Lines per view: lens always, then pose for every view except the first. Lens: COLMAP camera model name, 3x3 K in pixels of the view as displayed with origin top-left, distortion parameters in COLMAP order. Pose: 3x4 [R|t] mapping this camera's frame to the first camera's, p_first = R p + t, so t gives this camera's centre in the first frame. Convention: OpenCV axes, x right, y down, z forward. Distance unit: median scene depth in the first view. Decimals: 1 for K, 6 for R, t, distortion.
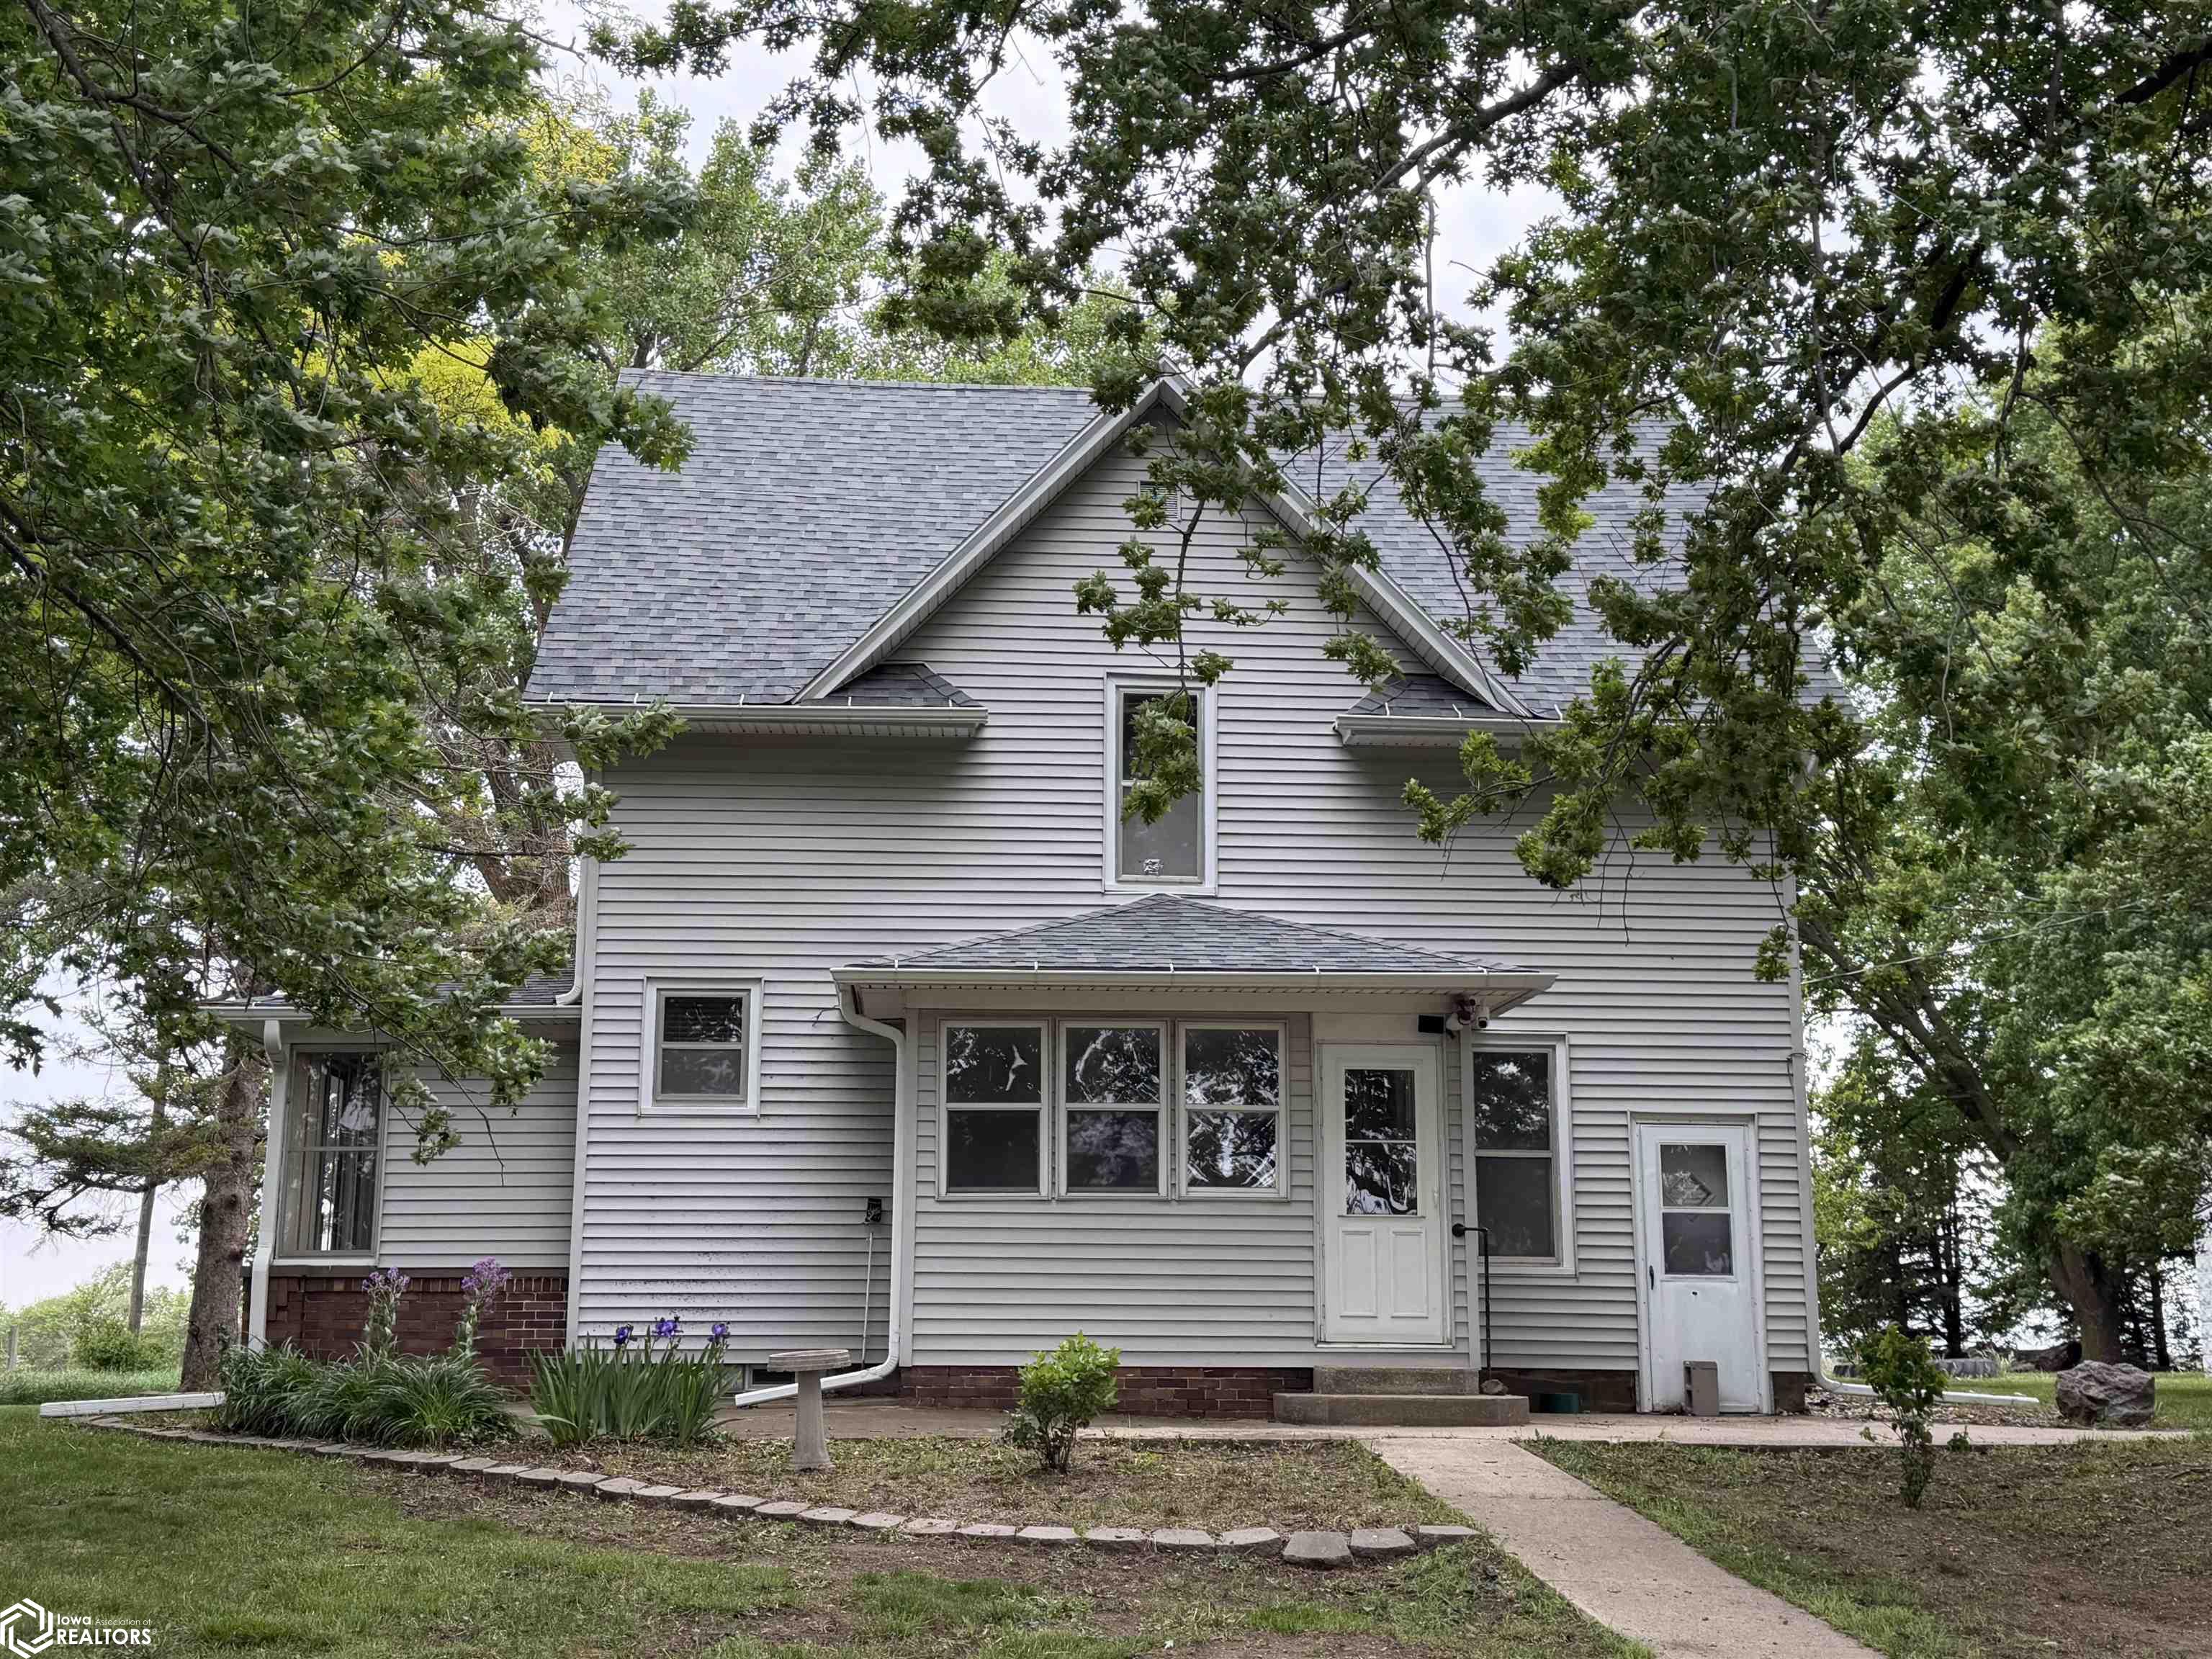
lens RADIAL K [[2647.7, 0, 1106.0], [0, 2647.7, 829.5], [0, 0, 1]] dist [0.126837, -0.032666]
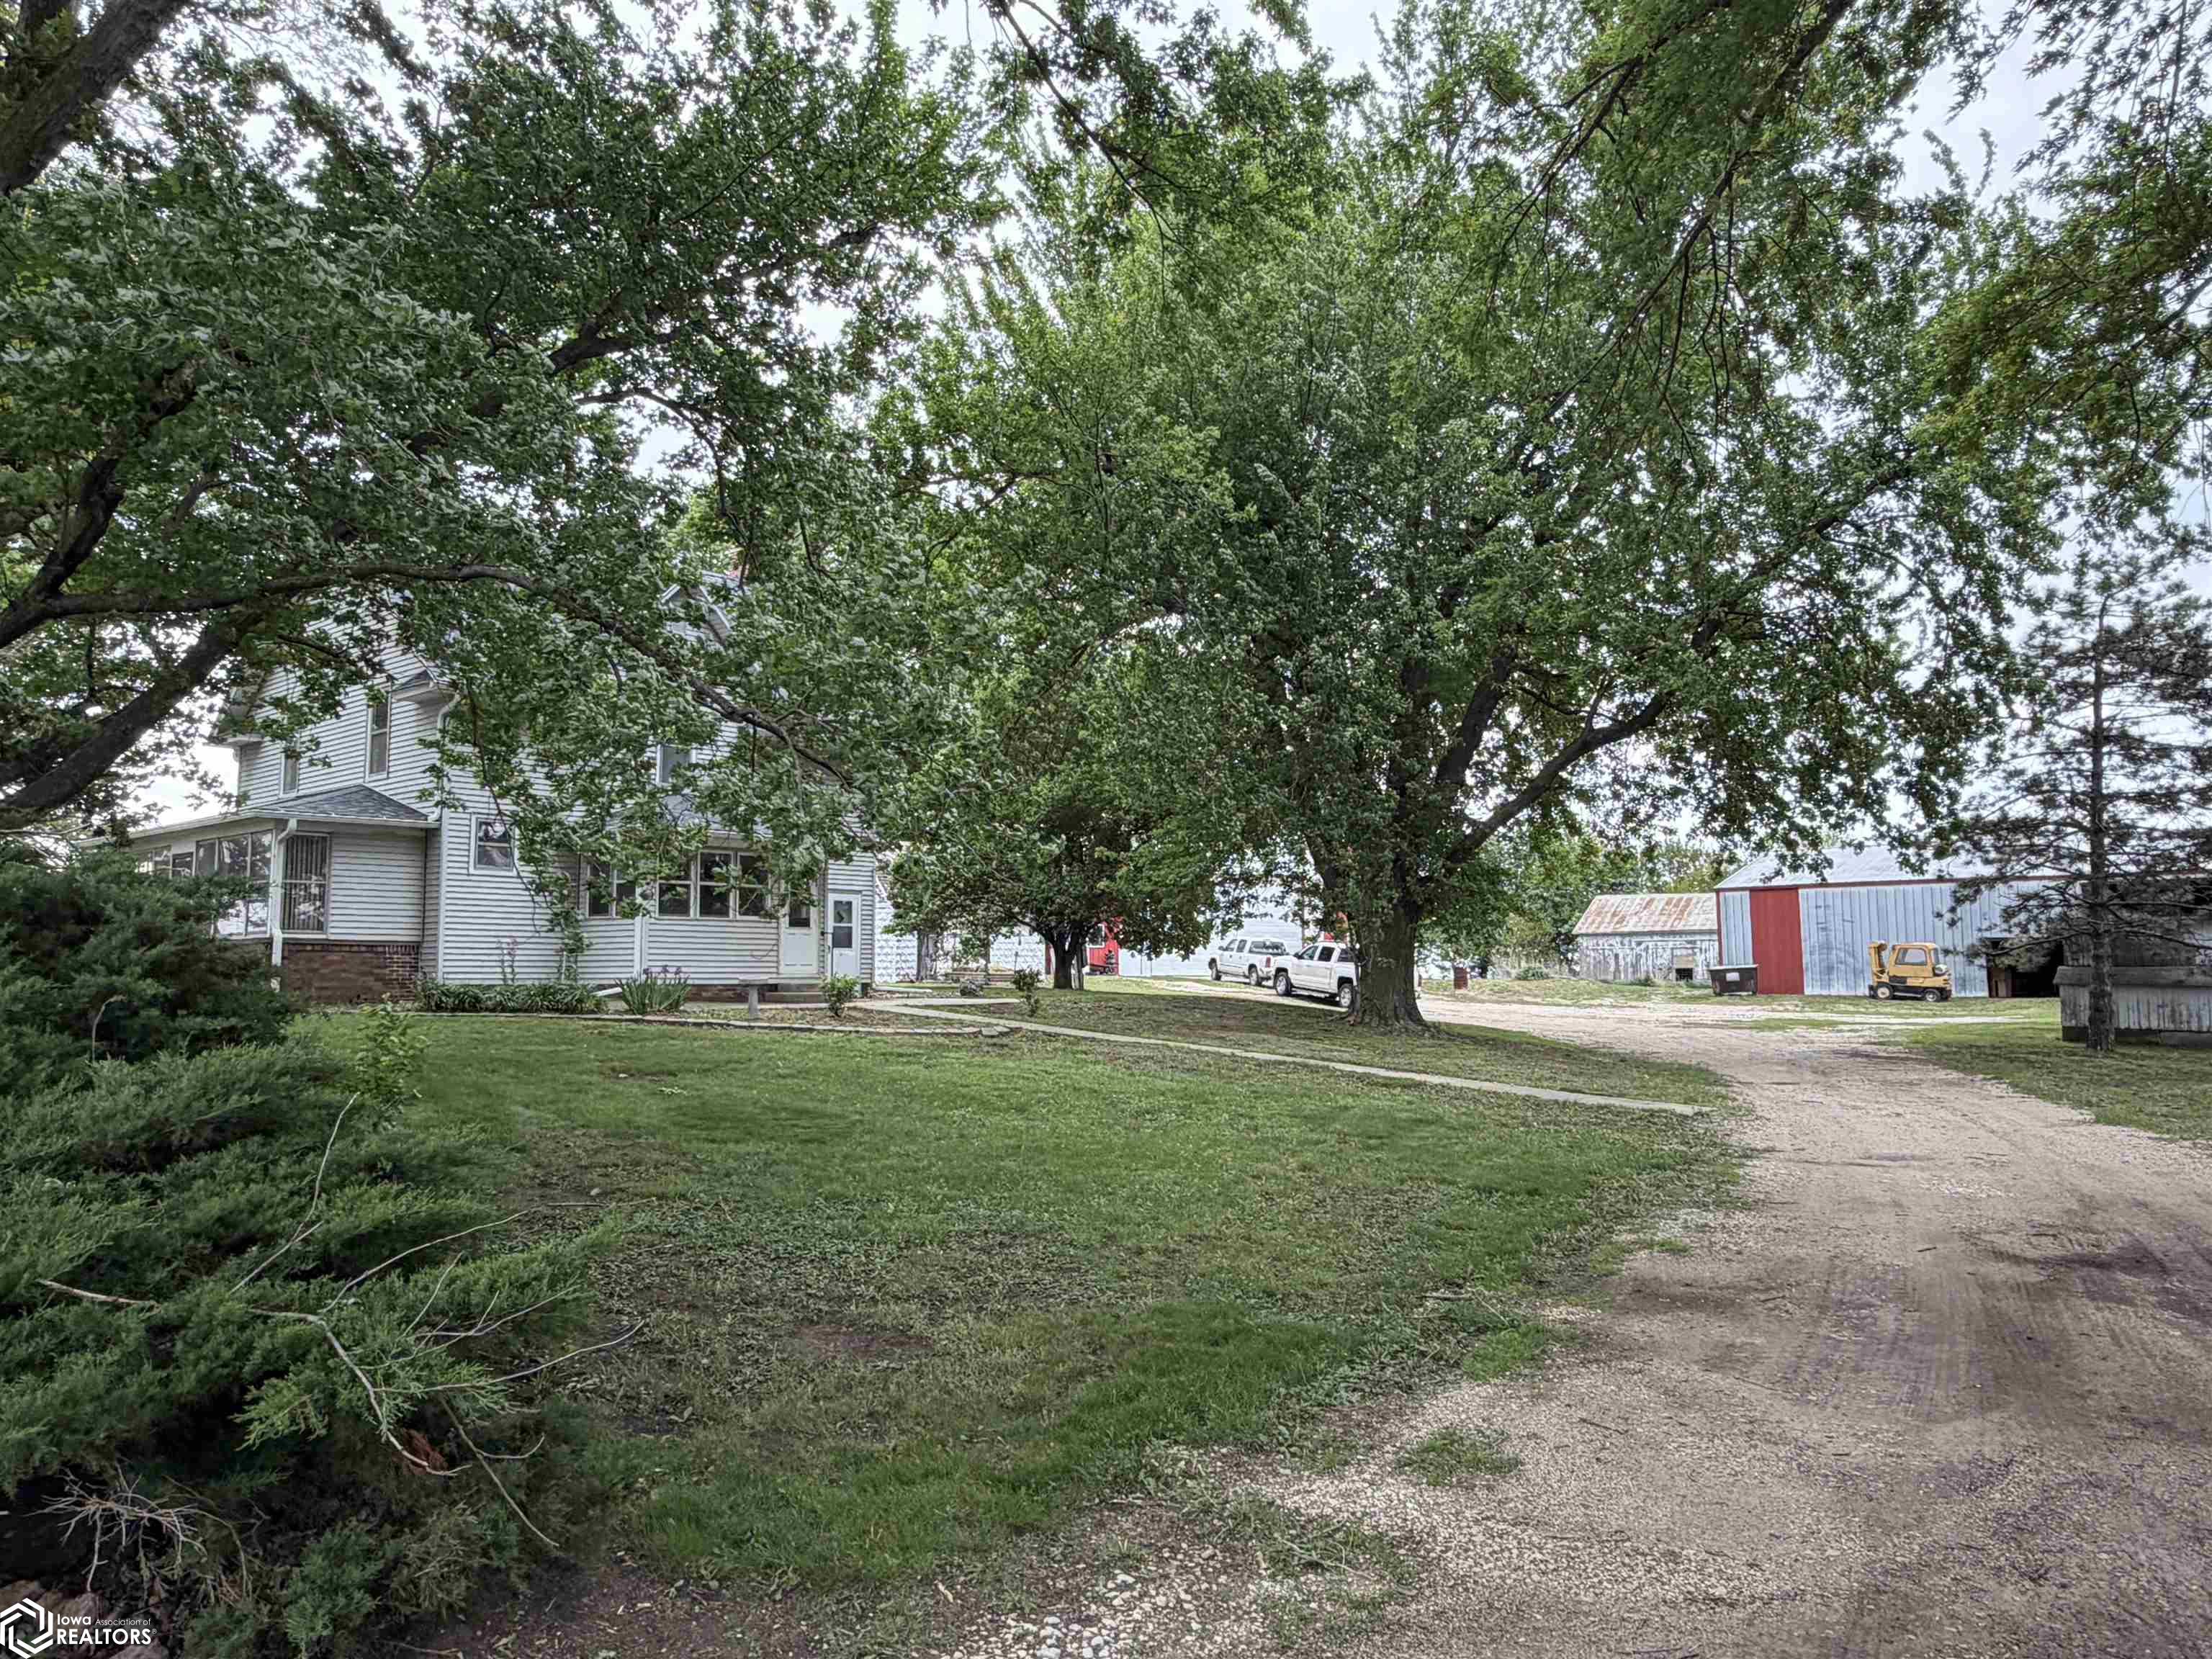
lens RADIAL K [[1497.6, 0, 1106.0], [0, 1497.6, 829.5], [0, 0, 1]] dist [0.000741, 0.000141]
pose [[0.688550, 0.065957, 0.722183, -0.718690], [-0.133435, 0.990375, 0.036770, -0.046293], [-0.712807, -0.121683, 0.690724, -0.234500]]
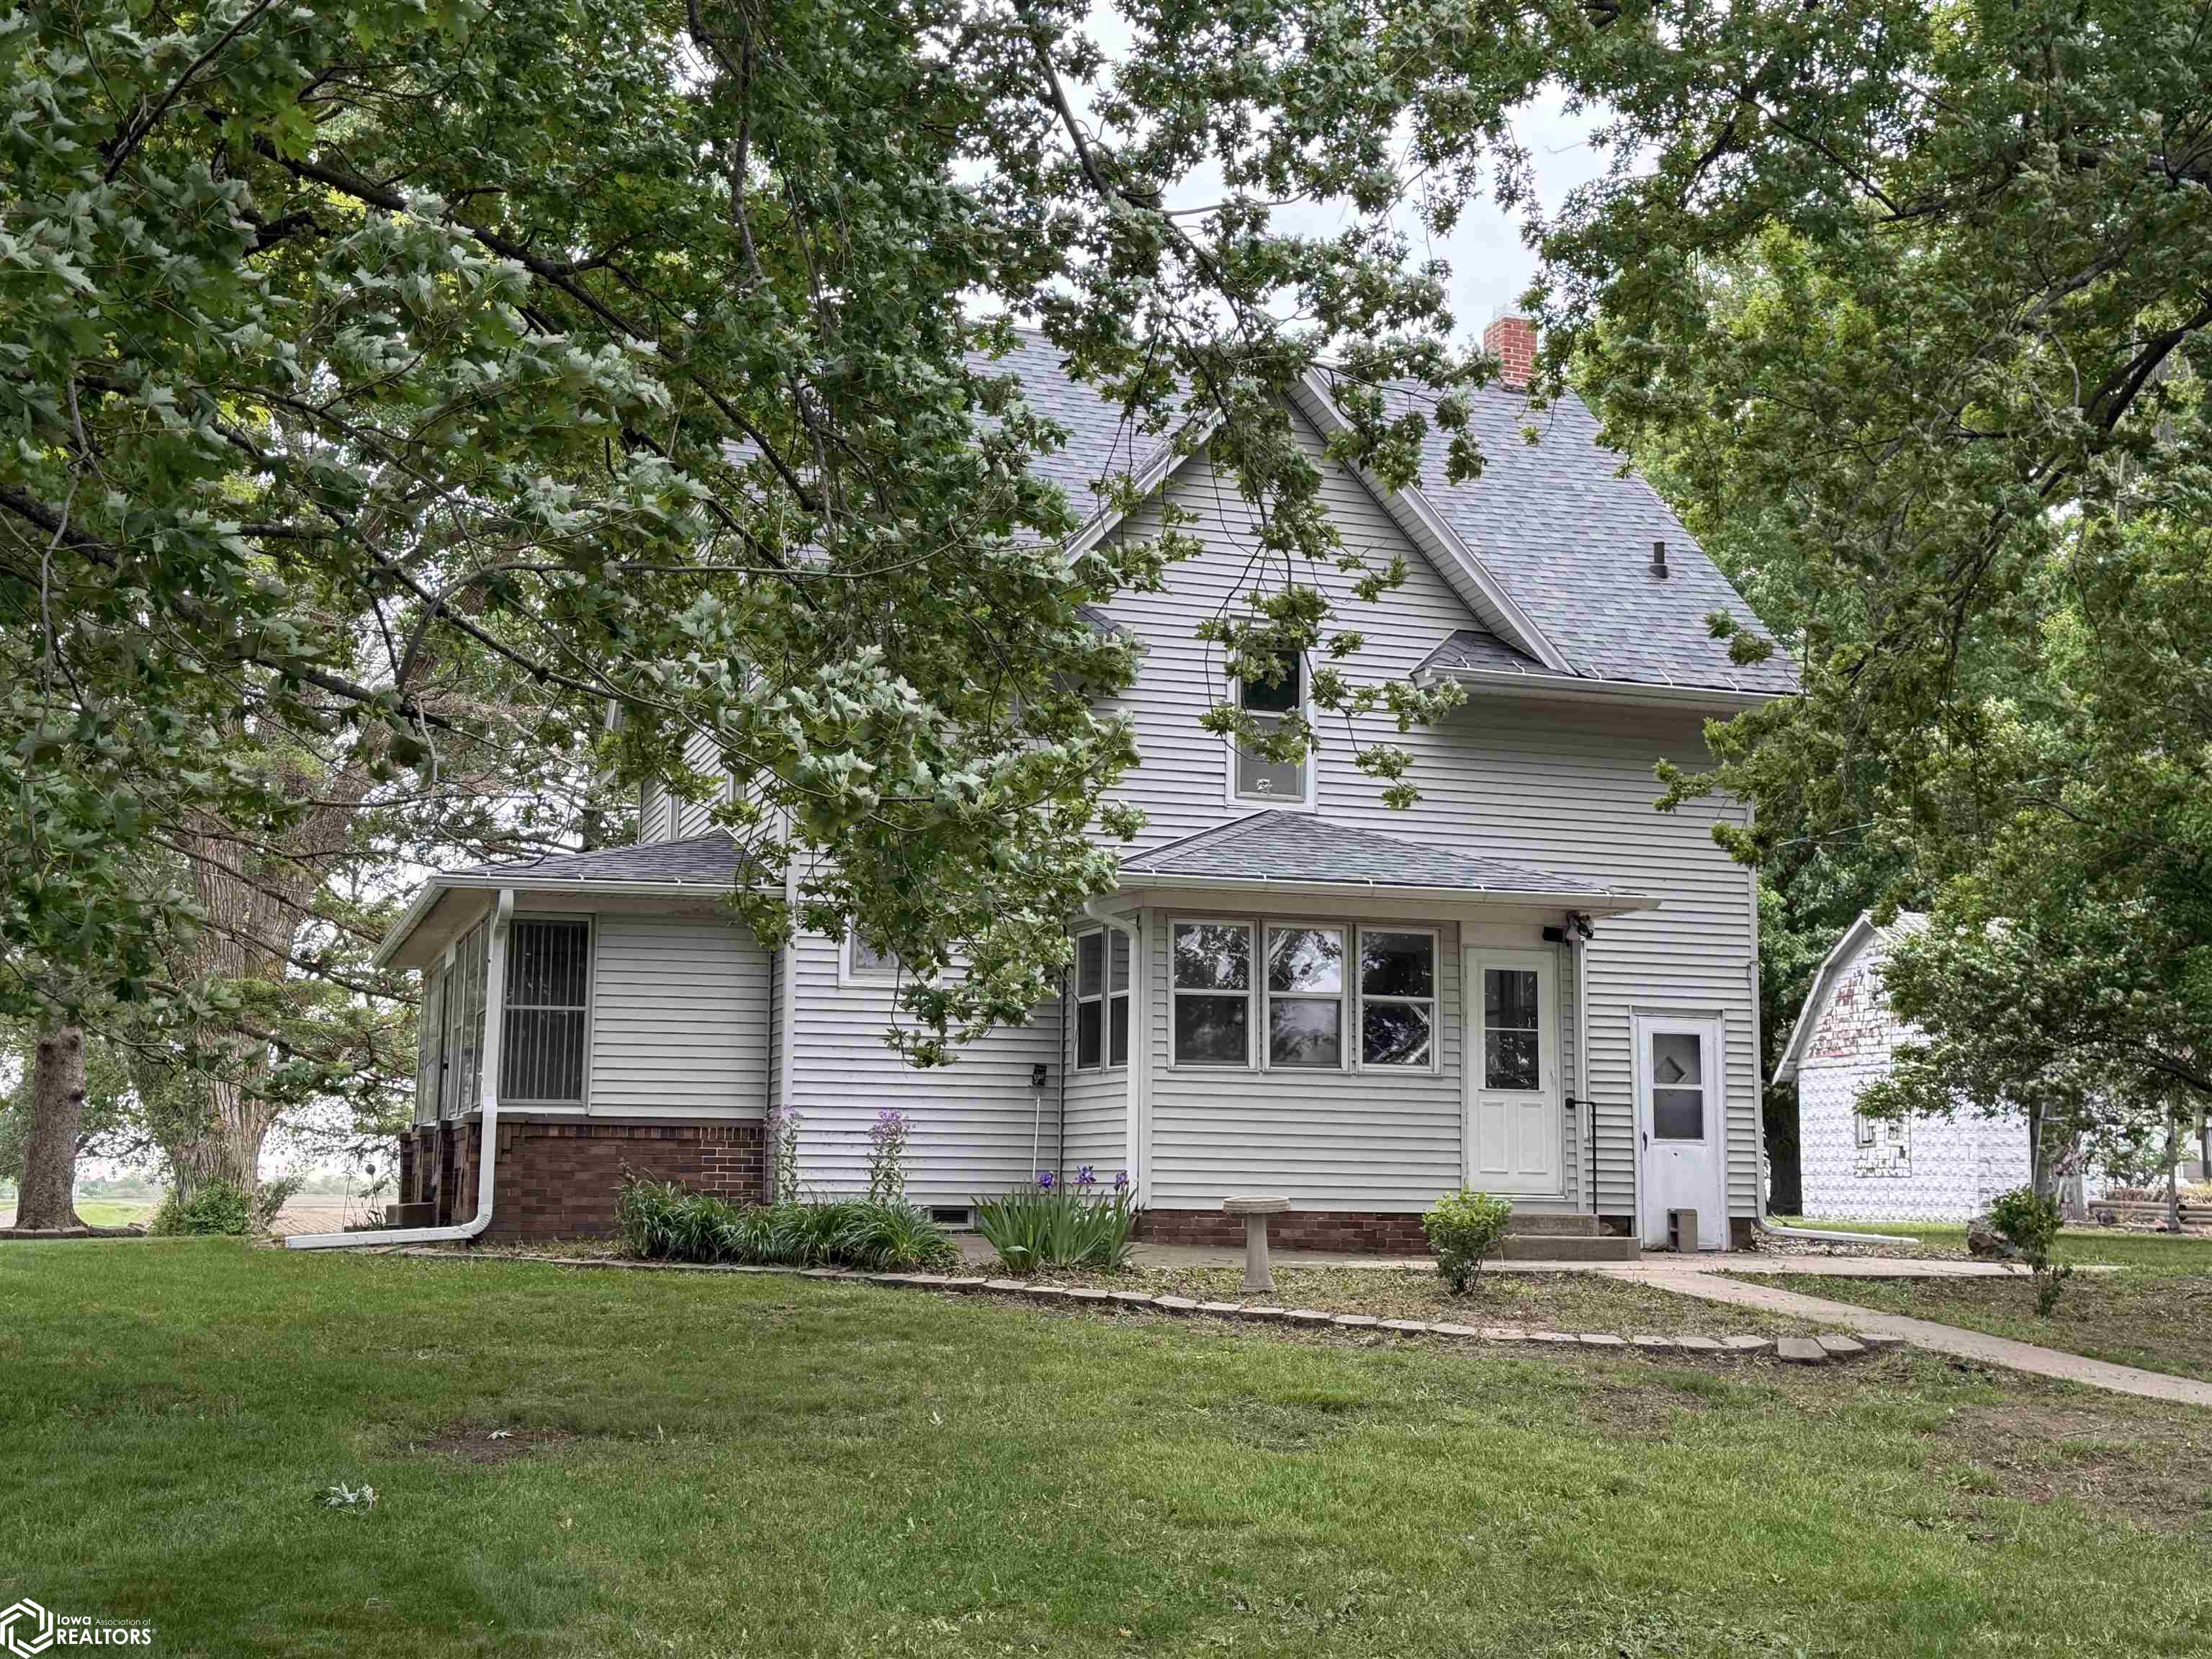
lens RADIAL K [[2647.7, 0, 1106.0], [0, 2647.7, 829.5], [0, 0, 1]] dist [0.126837, -0.032666]
pose [[0.965657, 0.042629, 0.256299, -0.359835], [-0.057075, 0.997157, 0.049189, -0.020724], [-0.253473, -0.062128, 0.965345, -0.107815]]
